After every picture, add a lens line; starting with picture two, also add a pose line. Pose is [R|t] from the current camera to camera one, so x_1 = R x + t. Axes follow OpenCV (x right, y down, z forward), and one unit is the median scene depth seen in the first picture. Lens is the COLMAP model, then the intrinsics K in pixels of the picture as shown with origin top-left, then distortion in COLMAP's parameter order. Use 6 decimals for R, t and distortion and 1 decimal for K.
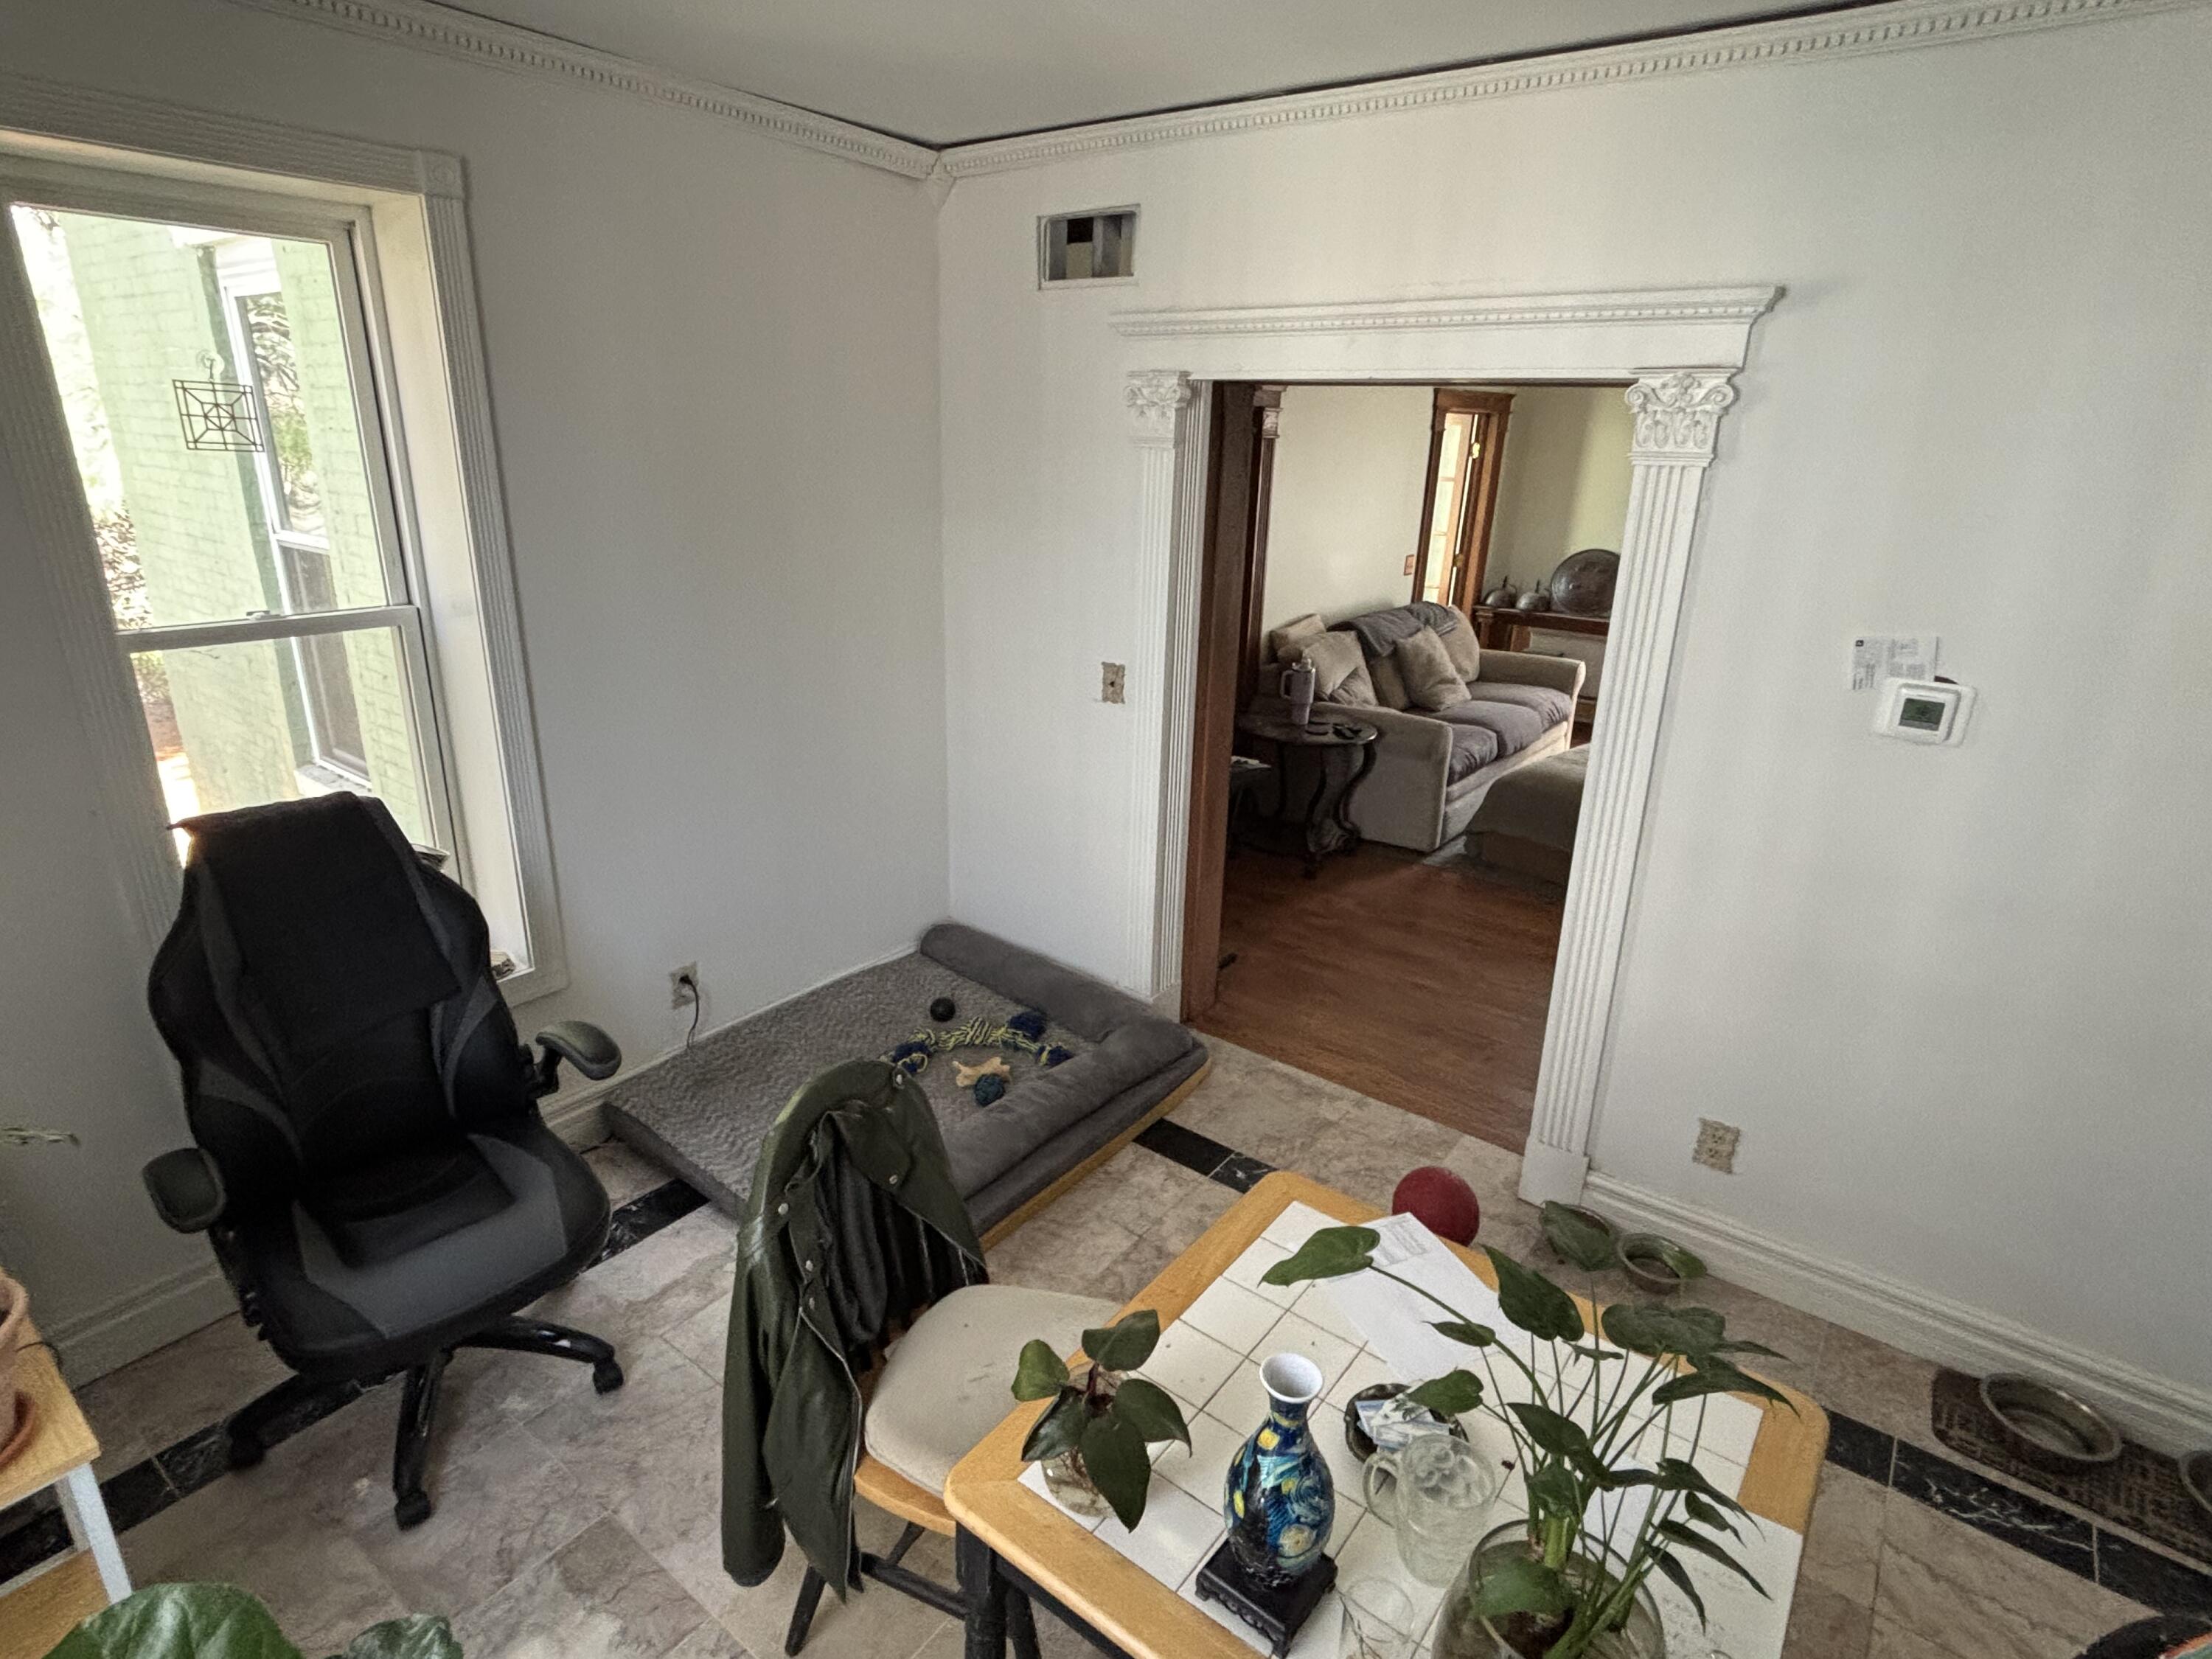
lens RADIAL K [[1154.7, 0, 1106.5], [0, 1154.7, 821.7], [0, 0, 1]] dist [-0.008461, 0.004003]
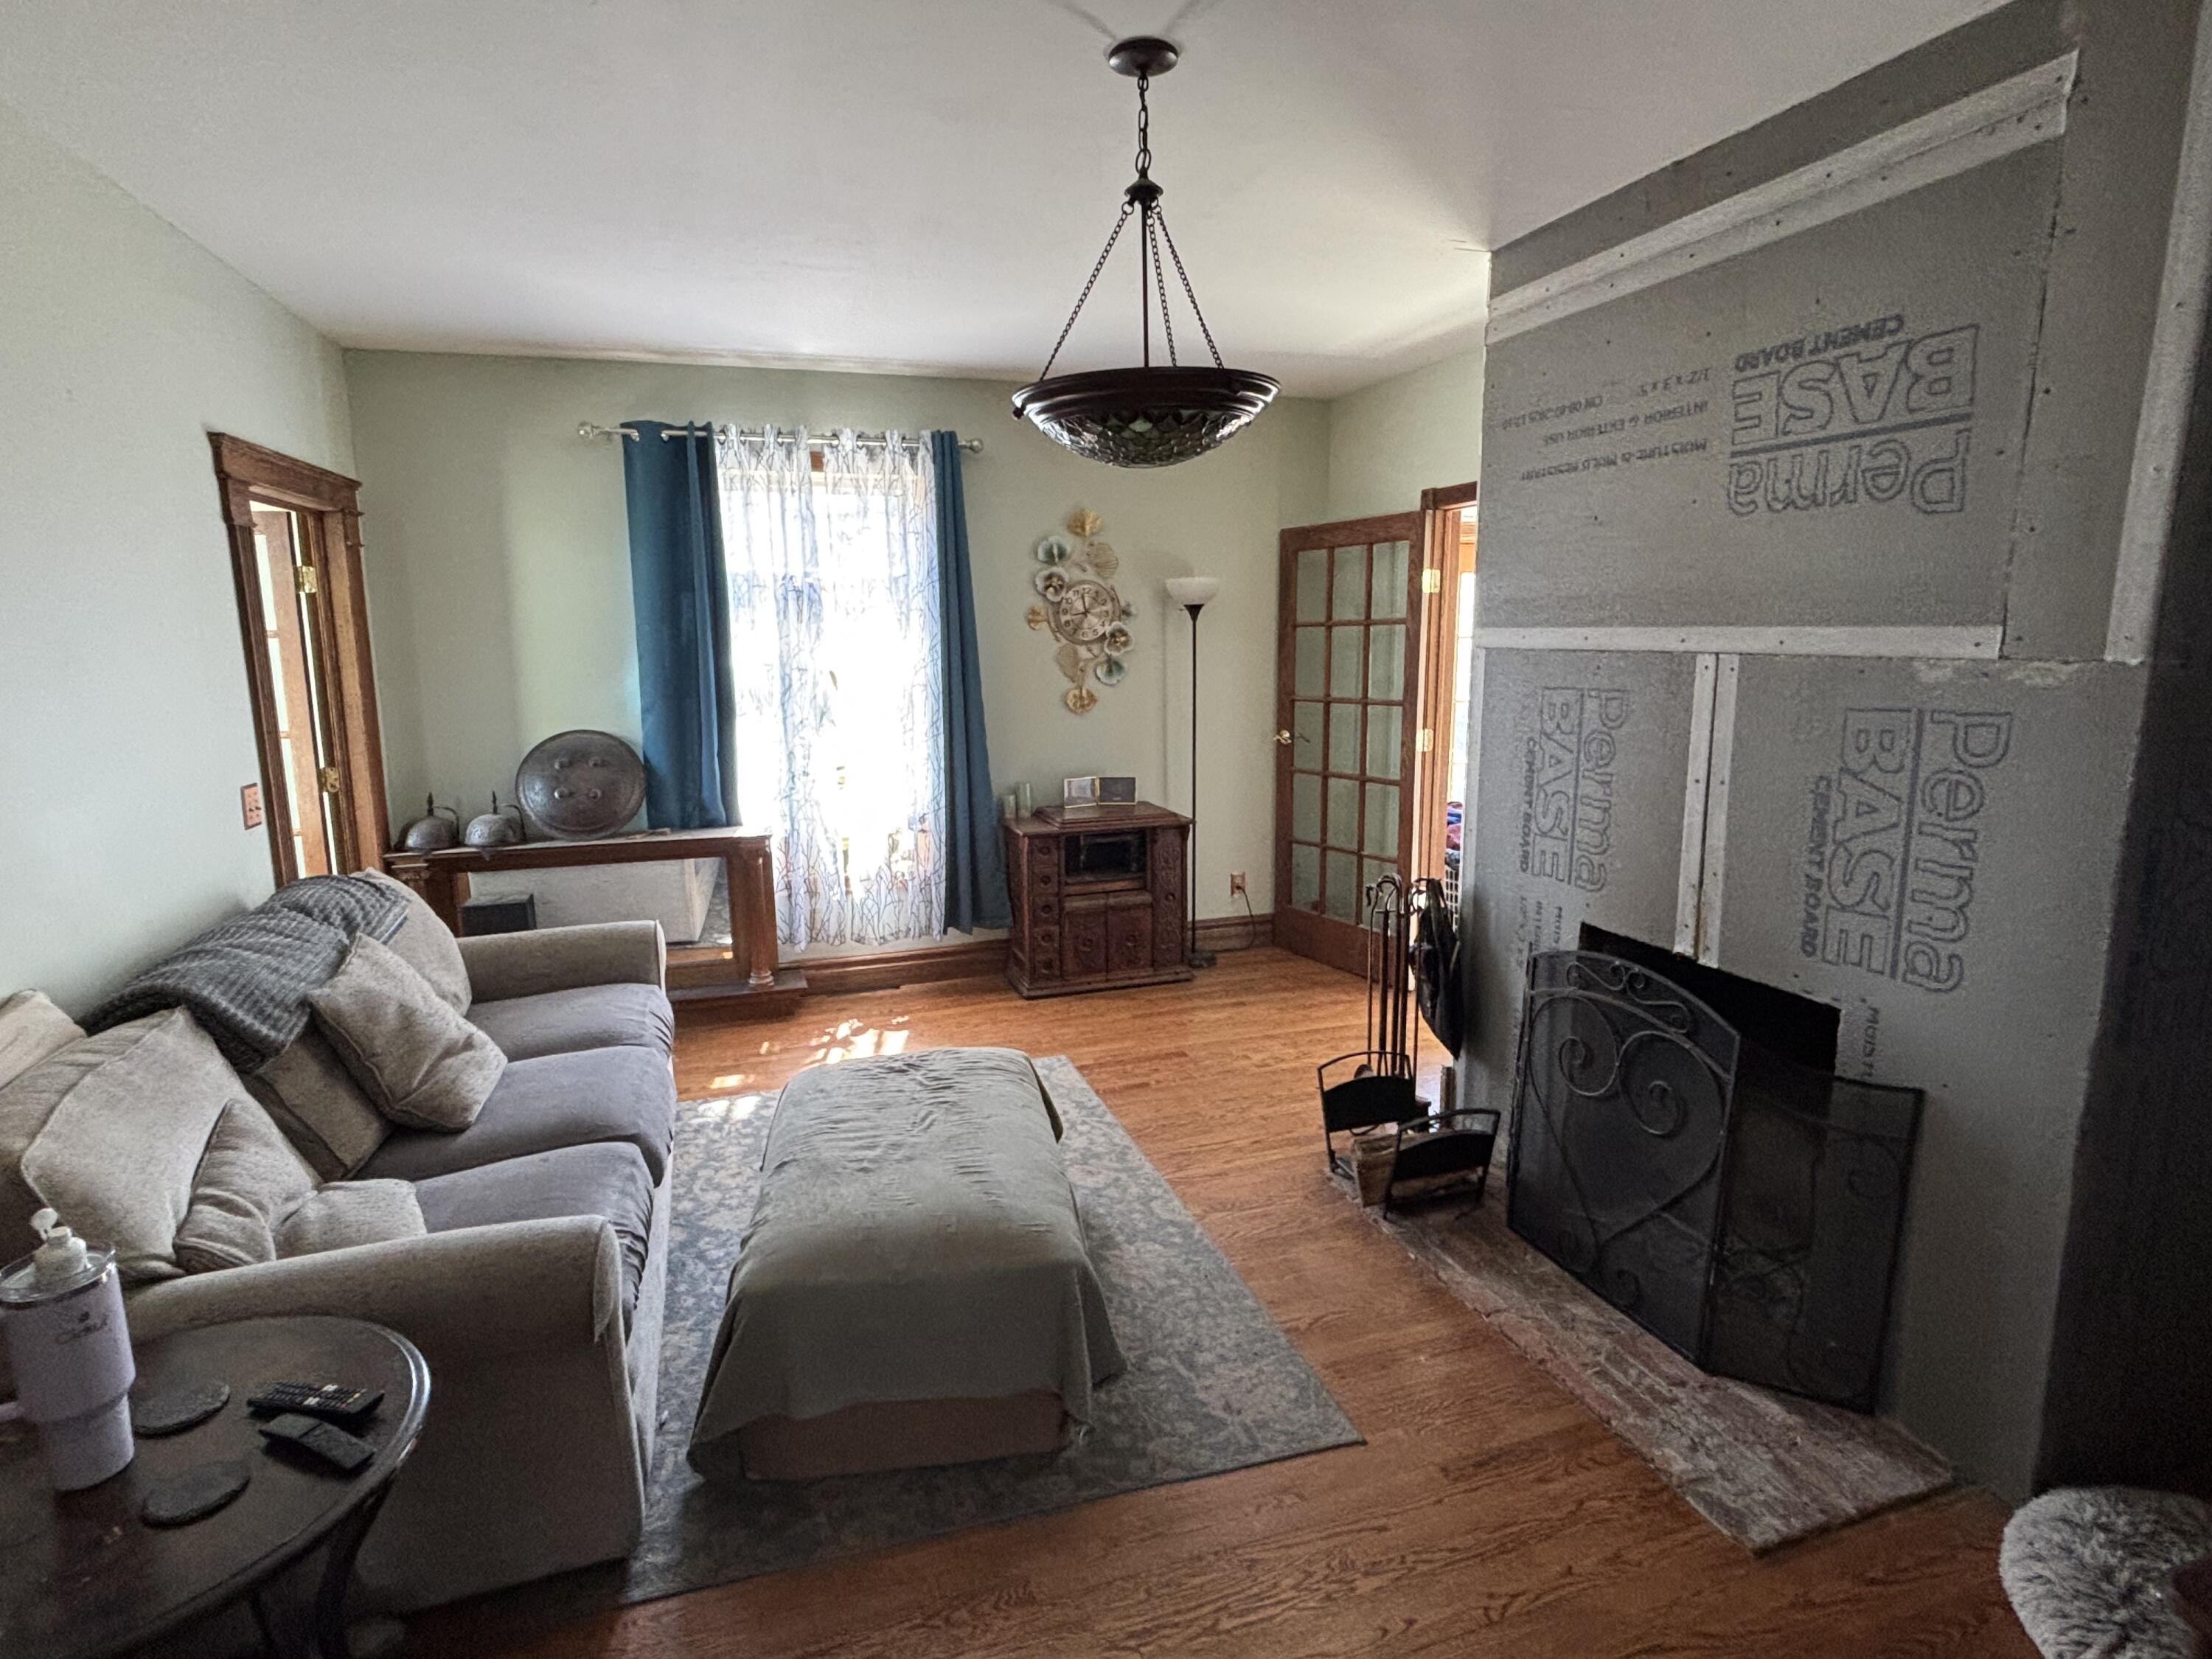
lens RADIAL K [[1154.7, 0, 1098.1], [0, 1154.7, 836.2], [0, 0, 1]] dist [-0.008461, 0.004003]
pose [[0.561632, -0.178722, 0.807854, 0.086802], [0.284278, 0.958633, 0.014445, -0.131953], [-0.777017, 0.221542, 0.589205, 0.510561]]
